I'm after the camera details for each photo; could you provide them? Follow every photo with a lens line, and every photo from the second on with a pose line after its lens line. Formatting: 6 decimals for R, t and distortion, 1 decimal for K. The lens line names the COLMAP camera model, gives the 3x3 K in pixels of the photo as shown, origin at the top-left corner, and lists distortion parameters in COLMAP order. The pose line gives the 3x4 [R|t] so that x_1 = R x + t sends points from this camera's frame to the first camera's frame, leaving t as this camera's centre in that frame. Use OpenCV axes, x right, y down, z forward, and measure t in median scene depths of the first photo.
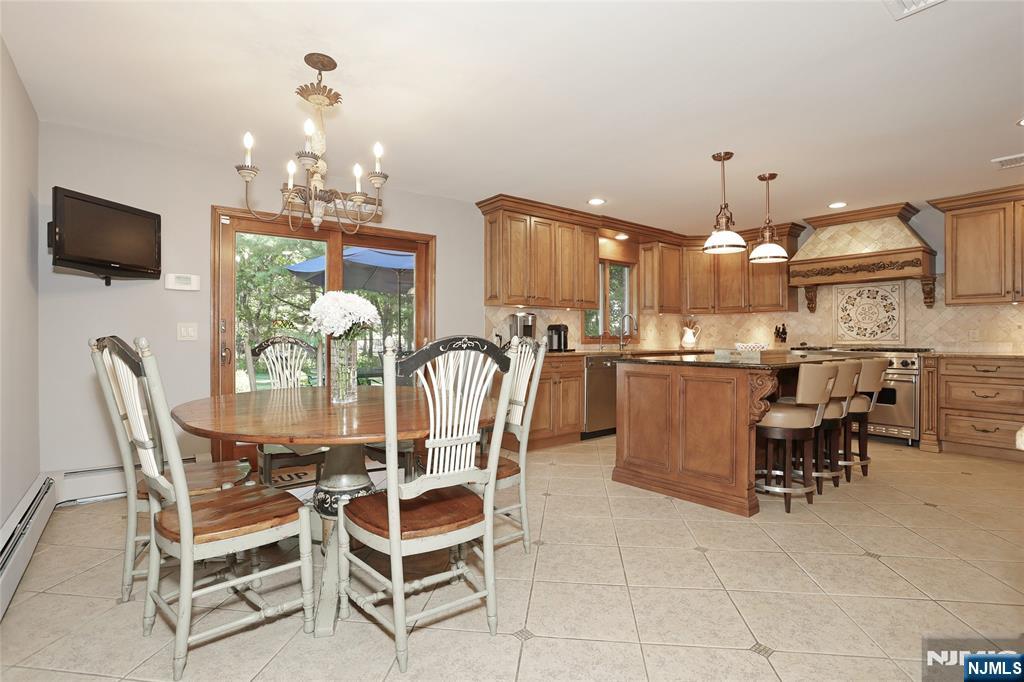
lens RADIAL K [[496.3, 0, 510.9], [0, 496.3, 338.2], [0, 0, 1]] dist [-0.077168, 0.034069]
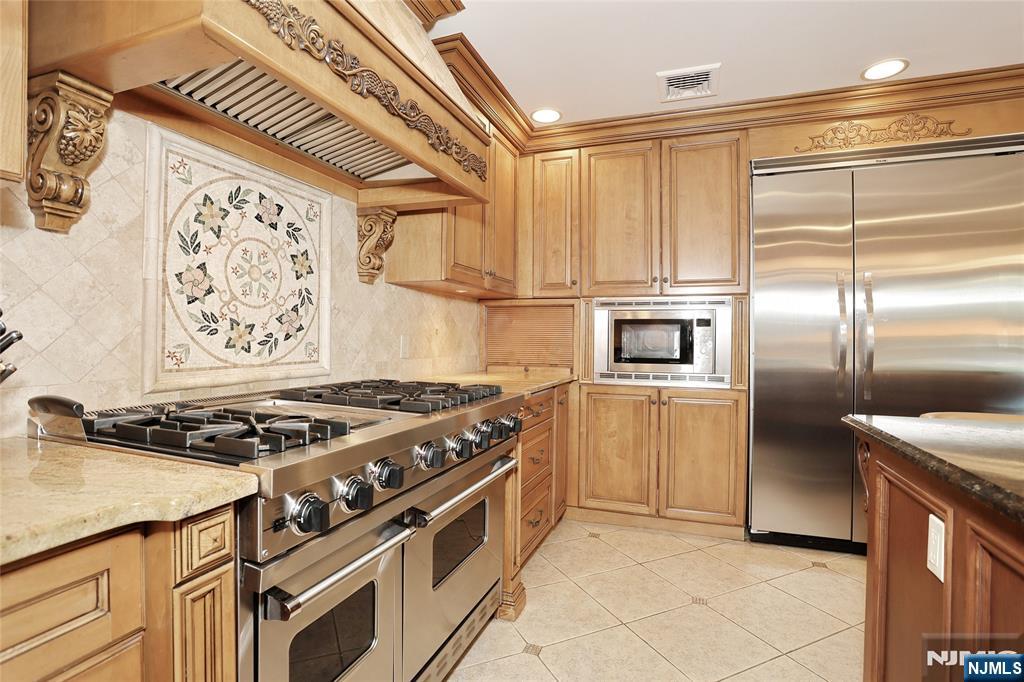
lens RADIAL K [[496.3, 0, 510.9], [0, 496.3, 338.2], [0, 0, 1]] dist [-0.077168, 0.034069]
pose [[-0.521677, -0.003796, 0.853134, 0.432681], [-0.006114, 0.999981, 0.000710, -0.014180], [-0.853121, -0.004846, -0.521691, 1.075398]]
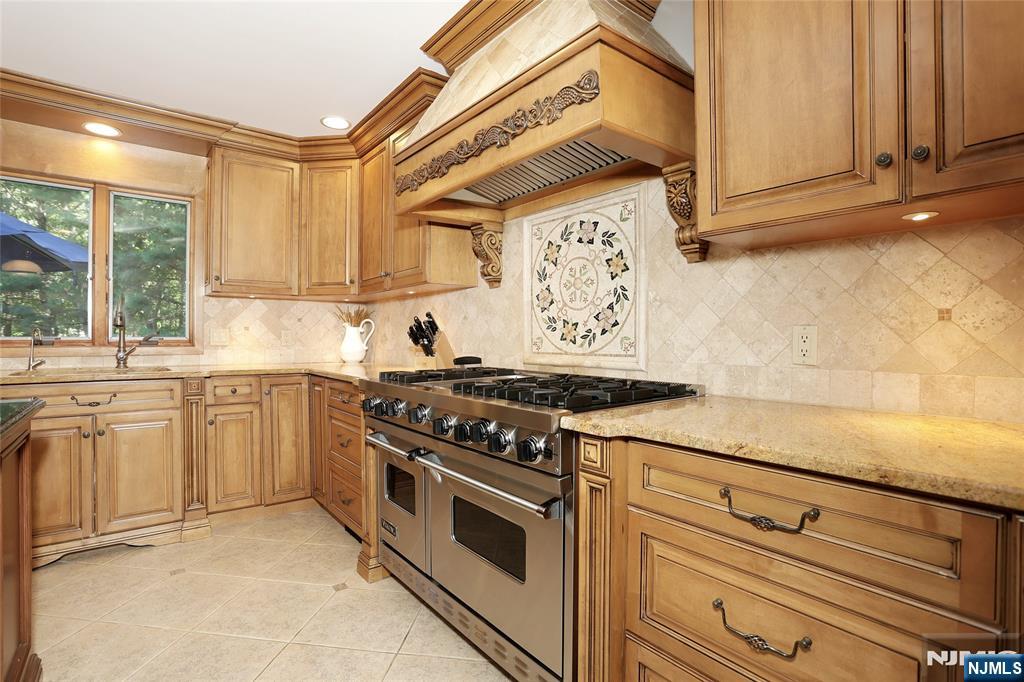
lens RADIAL K [[496.3, 0, 510.9], [0, 496.3, 338.2], [0, 0, 1]] dist [-0.077168, 0.034069]
pose [[0.999979, 0.001780, 0.006292, 0.722586], [-0.001794, 0.999996, 0.002189, -0.009656], [-0.006288, -0.002200, 0.999978, 0.641706]]
